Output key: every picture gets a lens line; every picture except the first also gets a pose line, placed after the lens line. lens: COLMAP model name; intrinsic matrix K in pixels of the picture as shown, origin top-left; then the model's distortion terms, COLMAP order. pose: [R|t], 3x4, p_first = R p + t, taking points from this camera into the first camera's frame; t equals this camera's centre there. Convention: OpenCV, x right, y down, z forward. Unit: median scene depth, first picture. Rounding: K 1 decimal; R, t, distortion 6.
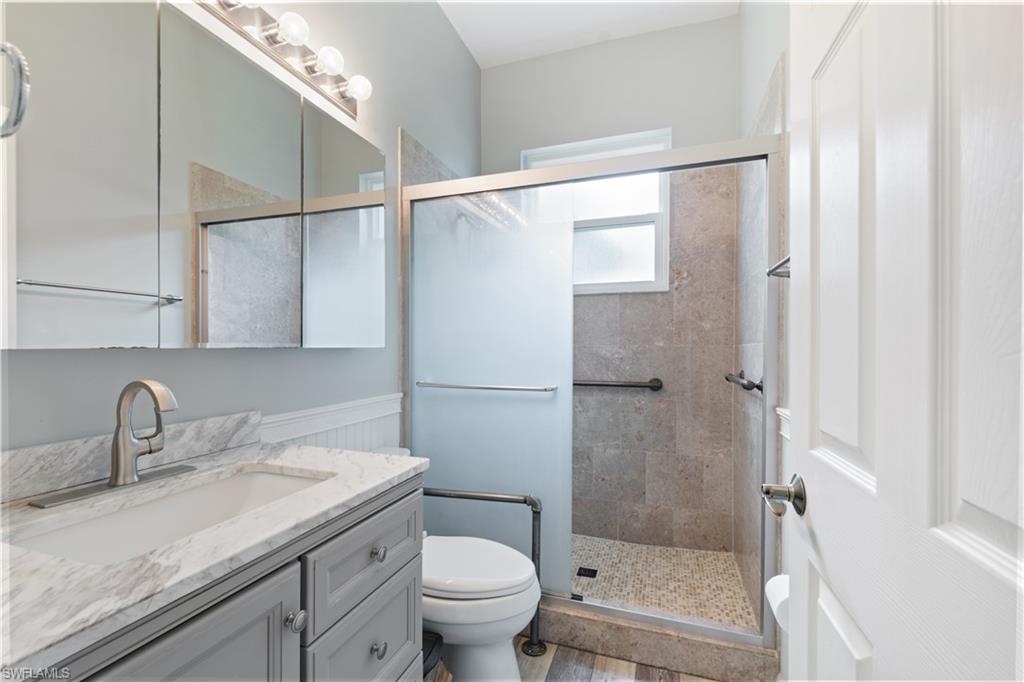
lens RADIAL K [[444.3, 0, 509.1], [0, 444.3, 350.2], [0, 0, 1]] dist [0.001322, -0.000631]
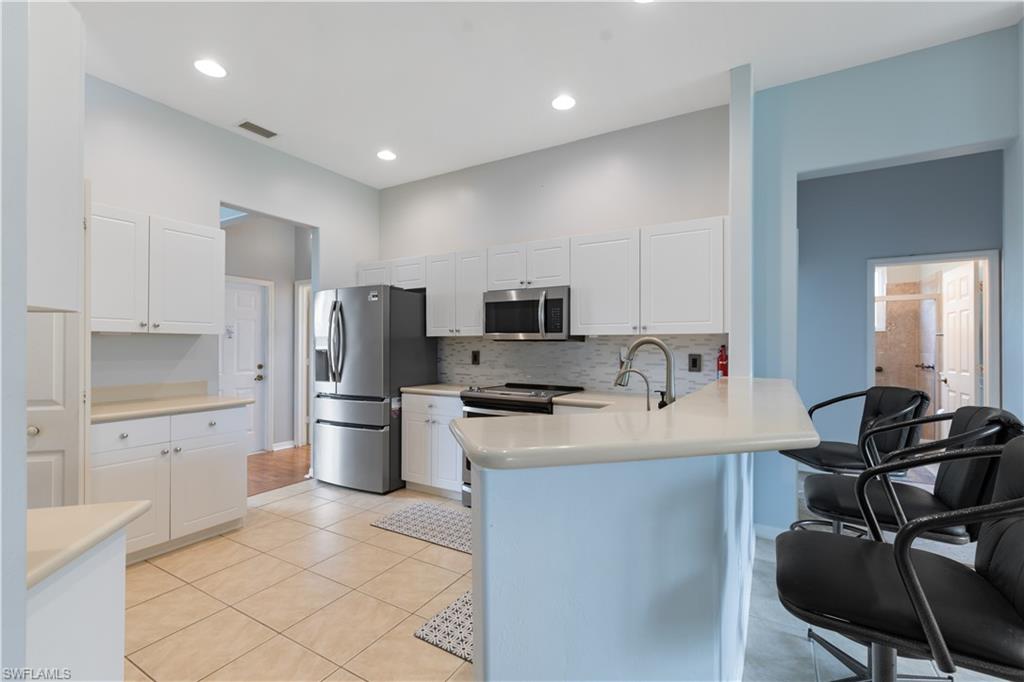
lens RADIAL K [[444.3, 0, 505.8], [0, 444.3, 345.4], [0, 0, 1]] dist [0.001322, -0.000631]
pose [[0.976459, 0.001425, -0.215700, -1.530680], [-0.004230, 0.999912, -0.012541, -0.019646], [0.215663, 0.013158, 0.976379, -2.445689]]
